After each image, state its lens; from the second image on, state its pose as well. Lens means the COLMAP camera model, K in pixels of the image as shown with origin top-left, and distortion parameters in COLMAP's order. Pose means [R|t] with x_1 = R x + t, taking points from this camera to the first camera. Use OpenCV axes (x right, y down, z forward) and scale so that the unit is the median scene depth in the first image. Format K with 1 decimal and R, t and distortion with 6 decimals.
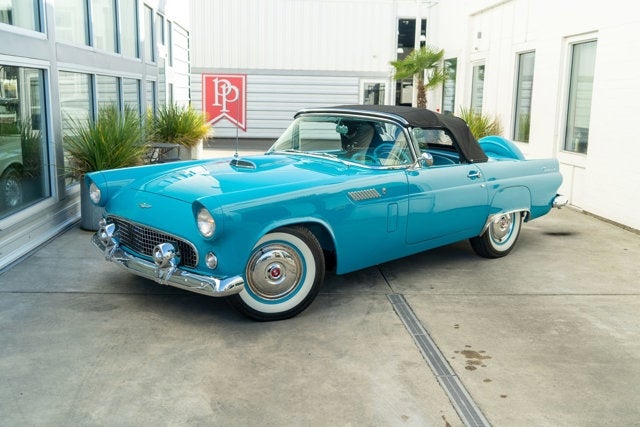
lens RADIAL K [[639.3, 0, 304.0], [0, 639.3, 213.0], [0, 0, 1]] dist [-0.001319, 0.003993]
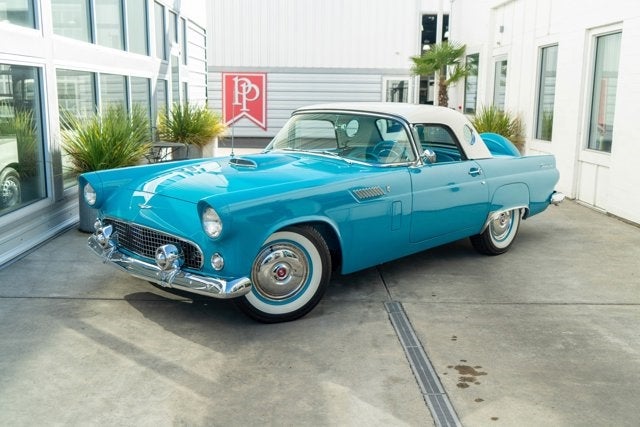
lens RADIAL K [[641.3, 0, 304.9], [0, 641.3, 213.8], [0, 0, 1]] dist [0.001691, 0.000436]
pose [[0.998917, 0.001548, -0.046504, 0.035308], [-0.001449, 0.999997, 0.002174, -0.002983], [0.046507, -0.002104, 0.998916, 0.031325]]
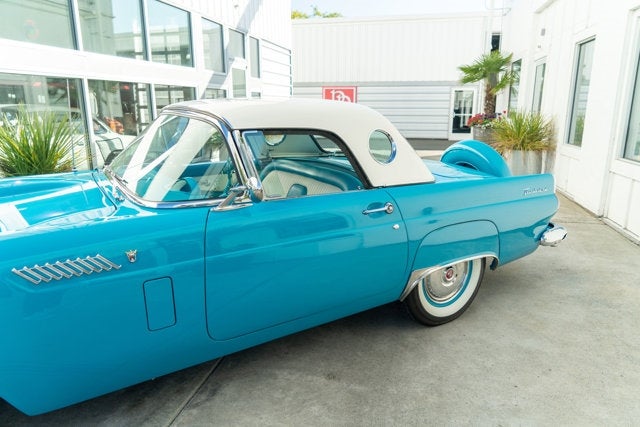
lens RADIAL K [[412.3, 0, 329.0], [0, 412.3, 209.3], [0, 0, 1]] dist [-0.022810, 0.002431]
pose [[0.958296, 0.050125, -0.281346, 0.228560], [-0.032935, 0.997309, 0.065502, -0.062622], [0.283872, -0.053504, 0.957368, 0.460515]]
